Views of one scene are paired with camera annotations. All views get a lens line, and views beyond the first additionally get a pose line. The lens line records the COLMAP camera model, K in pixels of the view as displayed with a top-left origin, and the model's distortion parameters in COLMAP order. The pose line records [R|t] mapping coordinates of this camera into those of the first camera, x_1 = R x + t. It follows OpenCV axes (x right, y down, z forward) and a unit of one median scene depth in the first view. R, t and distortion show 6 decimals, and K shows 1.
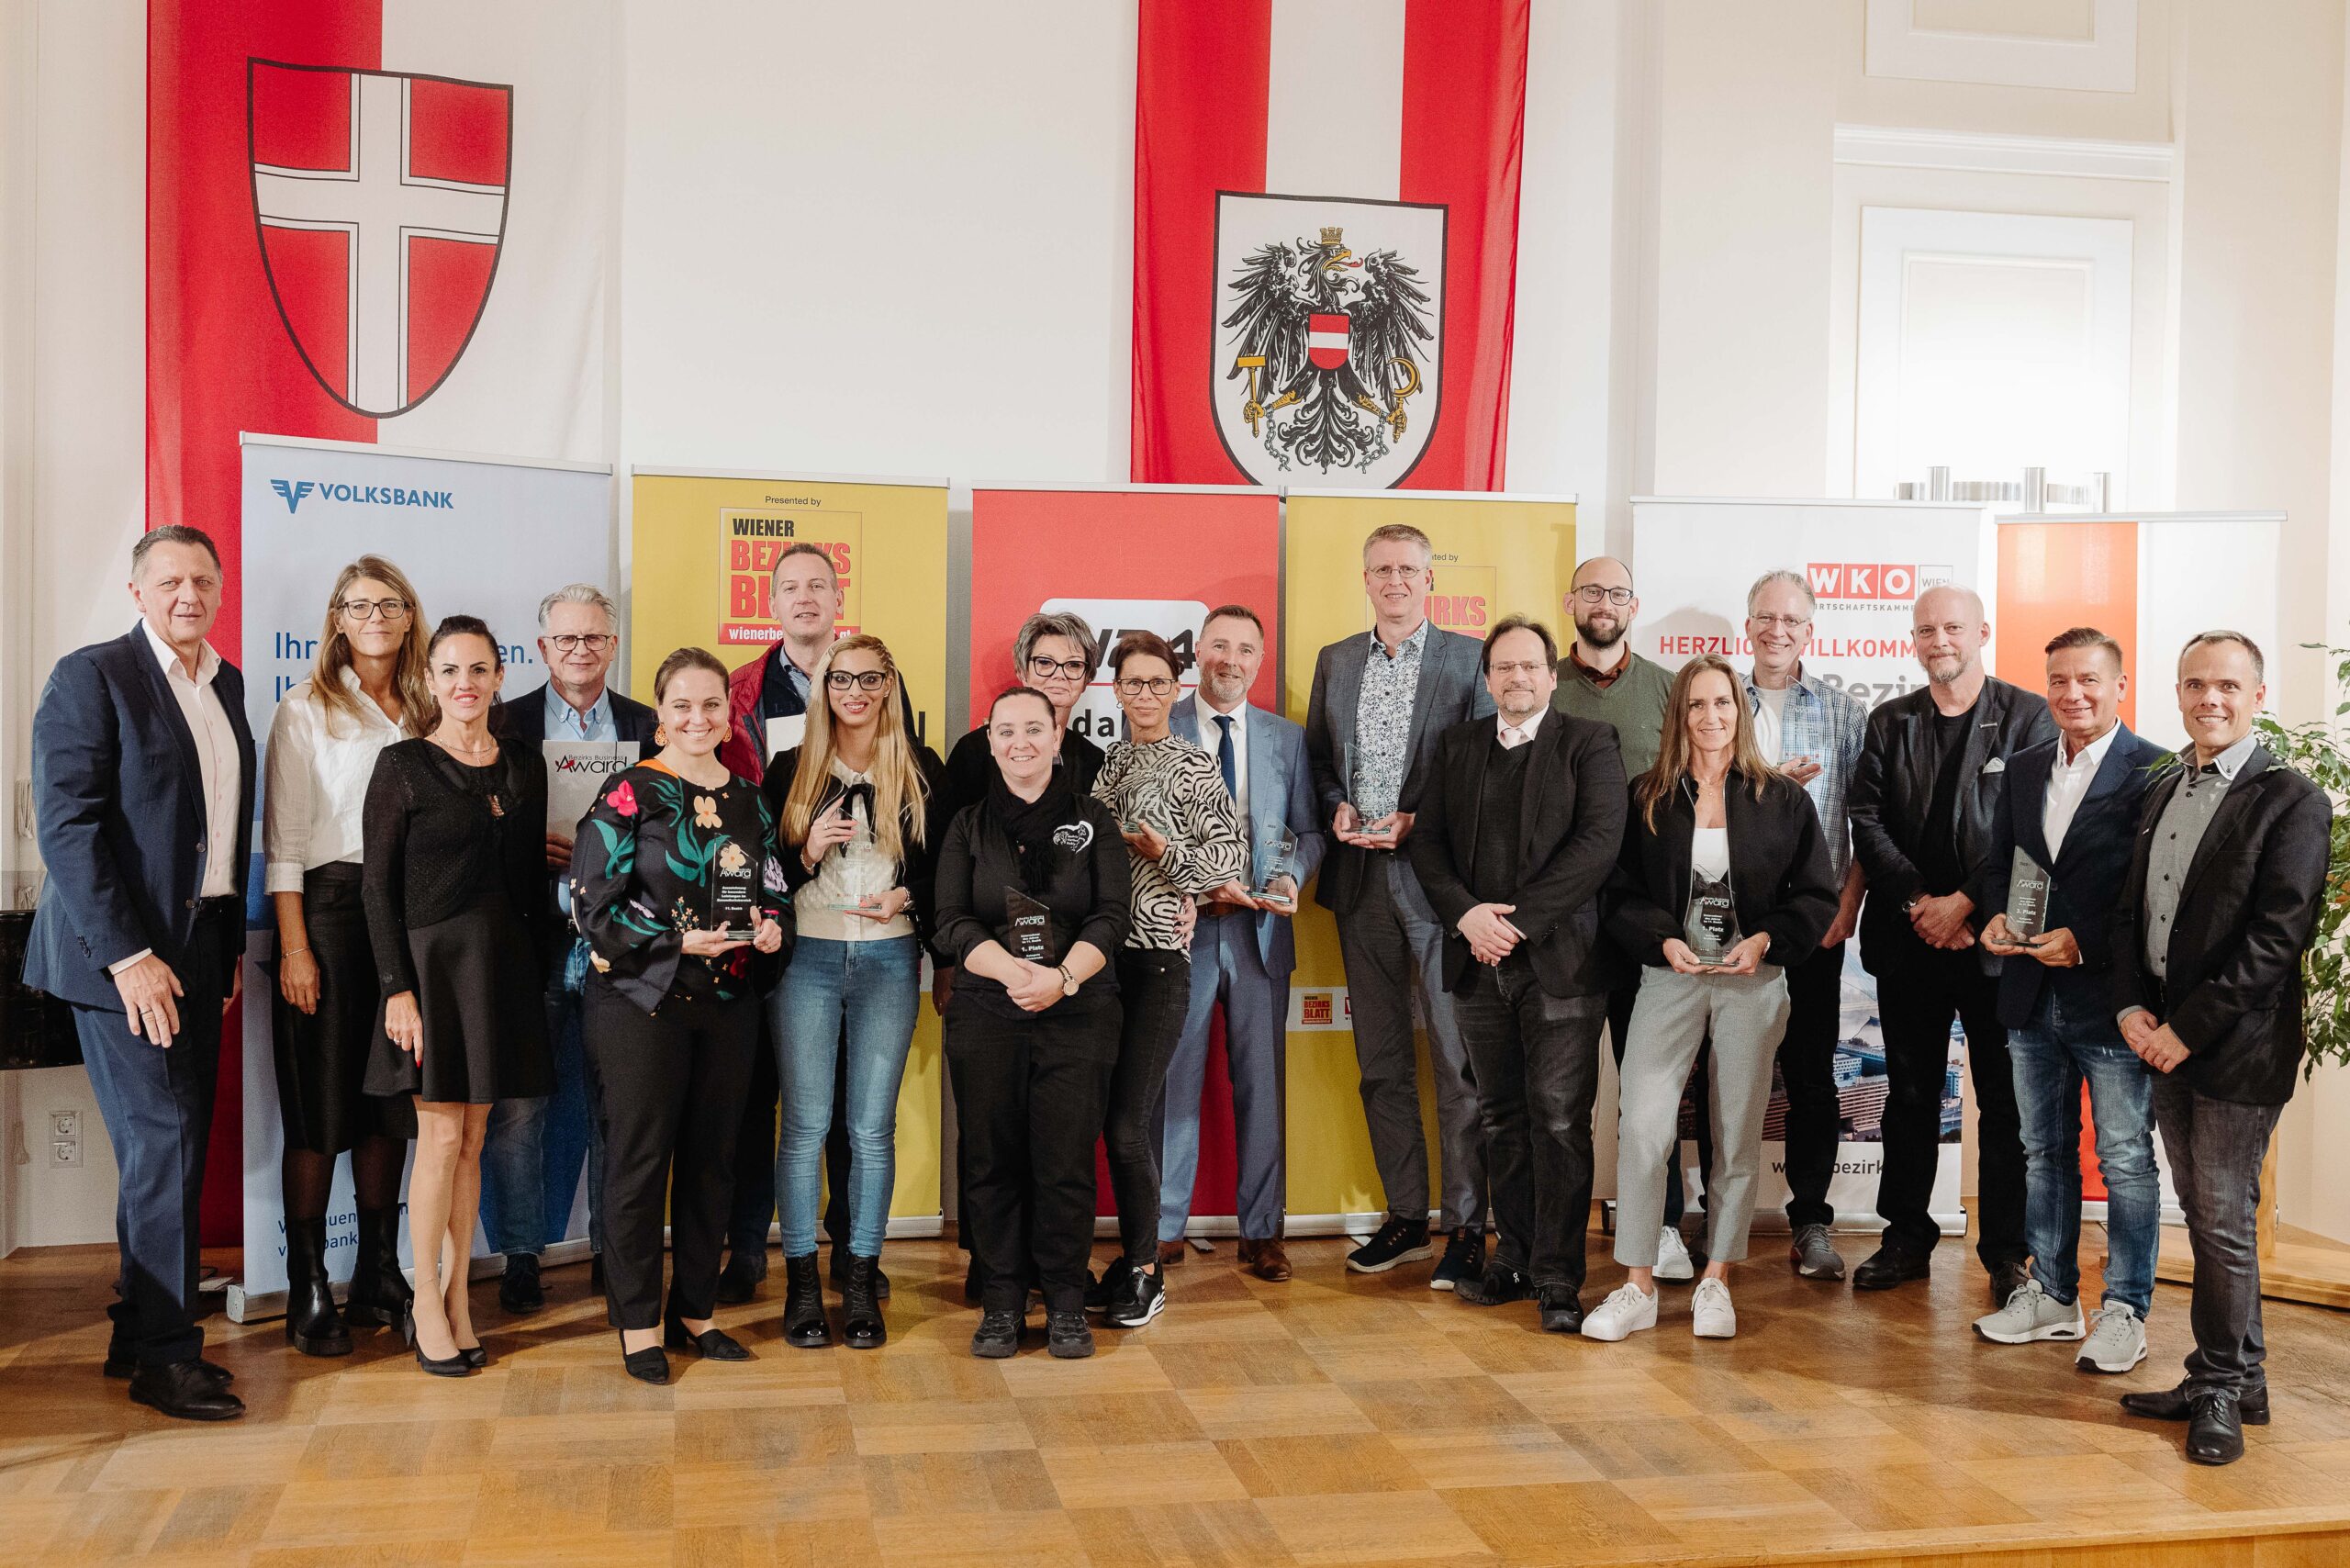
lens RADIAL K [[2429.0, 0, 1111.9], [0, 2429.0, 719.5], [0, 0, 1]] dist [0.026129, 0.000000]
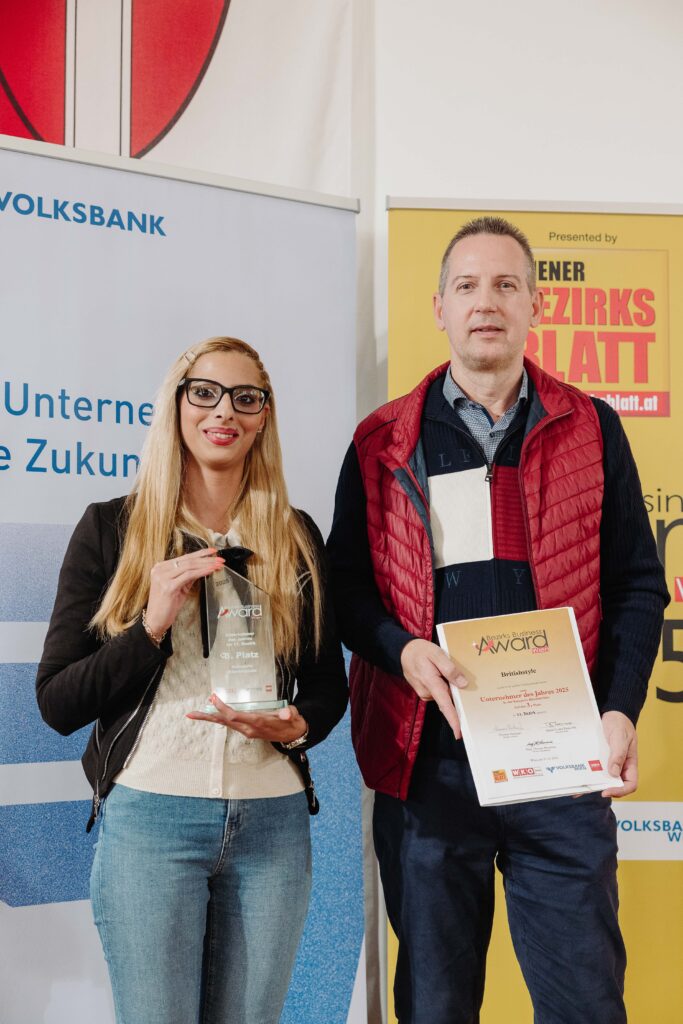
lens RADIAL K [[1581.4, 0, 334.3], [0, 1581.4, 512.4], [0, 0, 1]] dist [0.039284, 0.000000]
pose [[0.973352, -0.029141, -0.227456, -0.094939], [0.009626, 0.996210, -0.086441, 0.045360], [0.229113, 0.081948, 0.969944, 0.481134]]
